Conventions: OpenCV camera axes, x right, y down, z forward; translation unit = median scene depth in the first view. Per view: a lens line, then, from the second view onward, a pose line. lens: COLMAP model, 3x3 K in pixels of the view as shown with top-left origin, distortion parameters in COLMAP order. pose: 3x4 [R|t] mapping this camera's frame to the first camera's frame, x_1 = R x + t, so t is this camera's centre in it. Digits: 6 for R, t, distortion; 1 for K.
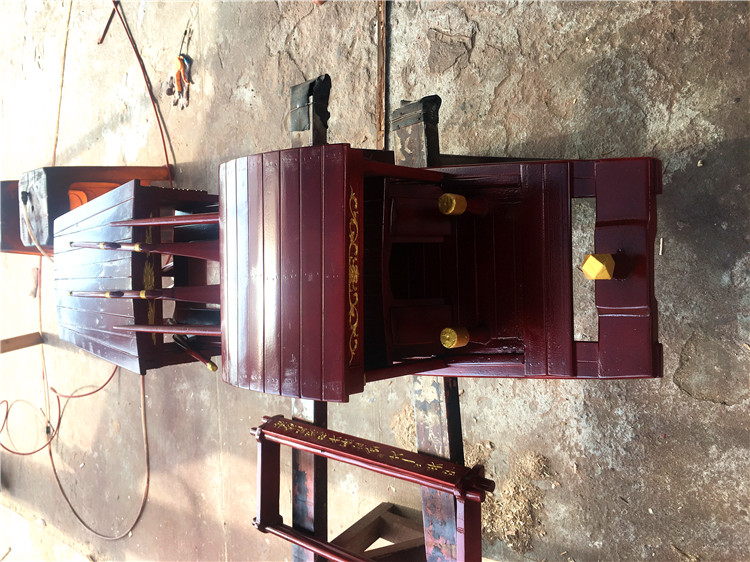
lens RADIAL K [[632.5, 0, 362.2], [0, 632.5, 282.1], [0, 0, 1]] dist [0.074785, -0.113075]
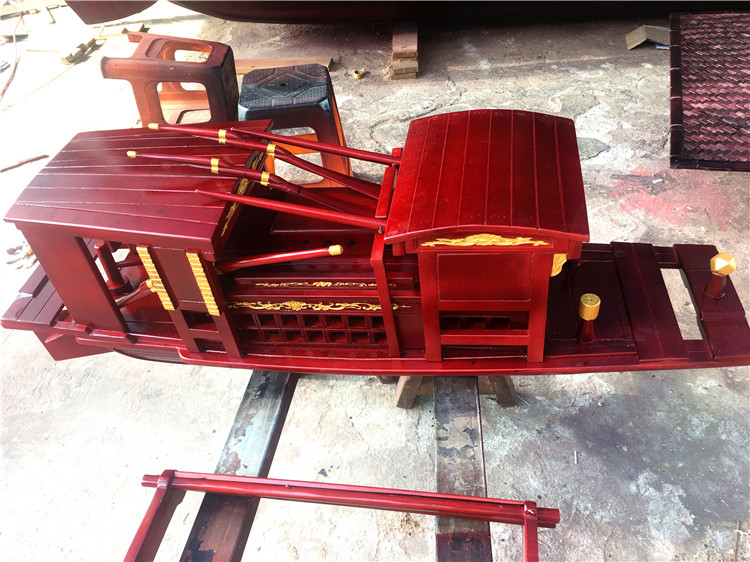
lens RADIAL K [[632.5, 0, 362.2], [0, 632.5, 282.1], [0, 0, 1]] dist [0.074785, -0.113075]
pose [[0.775800, 0.542313, 0.322538, -0.380919], [-0.148847, 0.654038, -0.741673, 0.662250], [-0.613171, 0.527381, 0.588124, 0.400503]]
